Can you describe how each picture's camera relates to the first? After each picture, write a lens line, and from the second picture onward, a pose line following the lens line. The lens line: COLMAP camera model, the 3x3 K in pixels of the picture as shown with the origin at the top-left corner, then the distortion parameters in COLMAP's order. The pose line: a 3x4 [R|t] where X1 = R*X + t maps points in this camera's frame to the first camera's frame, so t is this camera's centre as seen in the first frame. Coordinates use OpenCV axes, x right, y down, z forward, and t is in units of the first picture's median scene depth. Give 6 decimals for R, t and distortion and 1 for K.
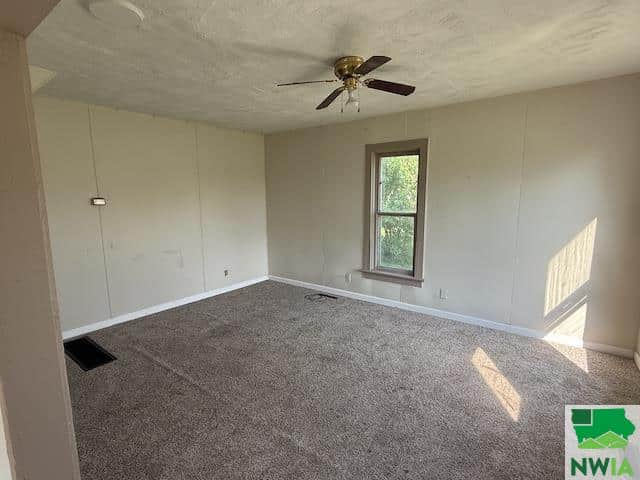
lens RADIAL K [[326.1, 0, 320.0], [0, 326.1, 240.0], [0, 0, 1]] dist [0.000665, 0.000468]
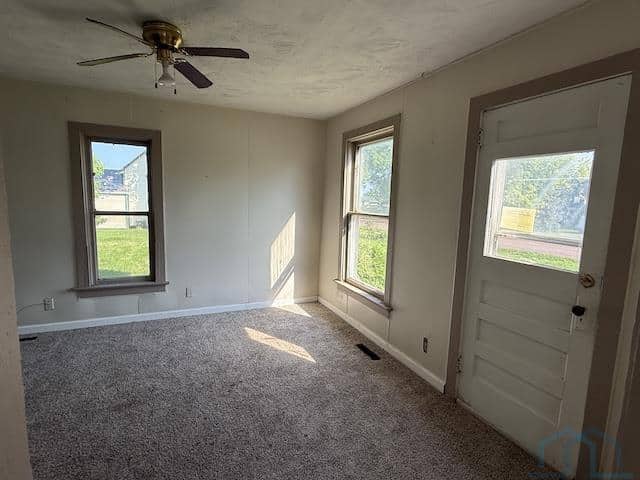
lens RADIAL K [[326.3, 0, 320.0], [0, 326.3, 240.0], [0, 0, 1]] dist [-0.004873, -0.001493]
pose [[0.475542, -0.095542, 0.874489, -0.344642], [0.087976, 0.994266, 0.060788, -0.021403], [-0.875283, 0.048026, 0.481221, 0.197912]]
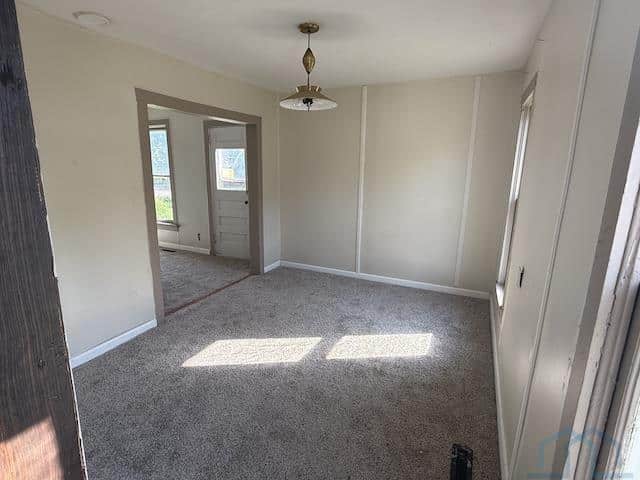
lens RADIAL K [[326.3, 0, 320.0], [0, 326.3, 240.0], [0, 0, 1]] dist [-0.004873, -0.001493]
pose [[-0.193324, -0.215334, 0.957213, -1.303507], [0.117747, 0.963475, 0.240523, -0.005511], [-0.974044, 0.159208, -0.160908, 0.031220]]
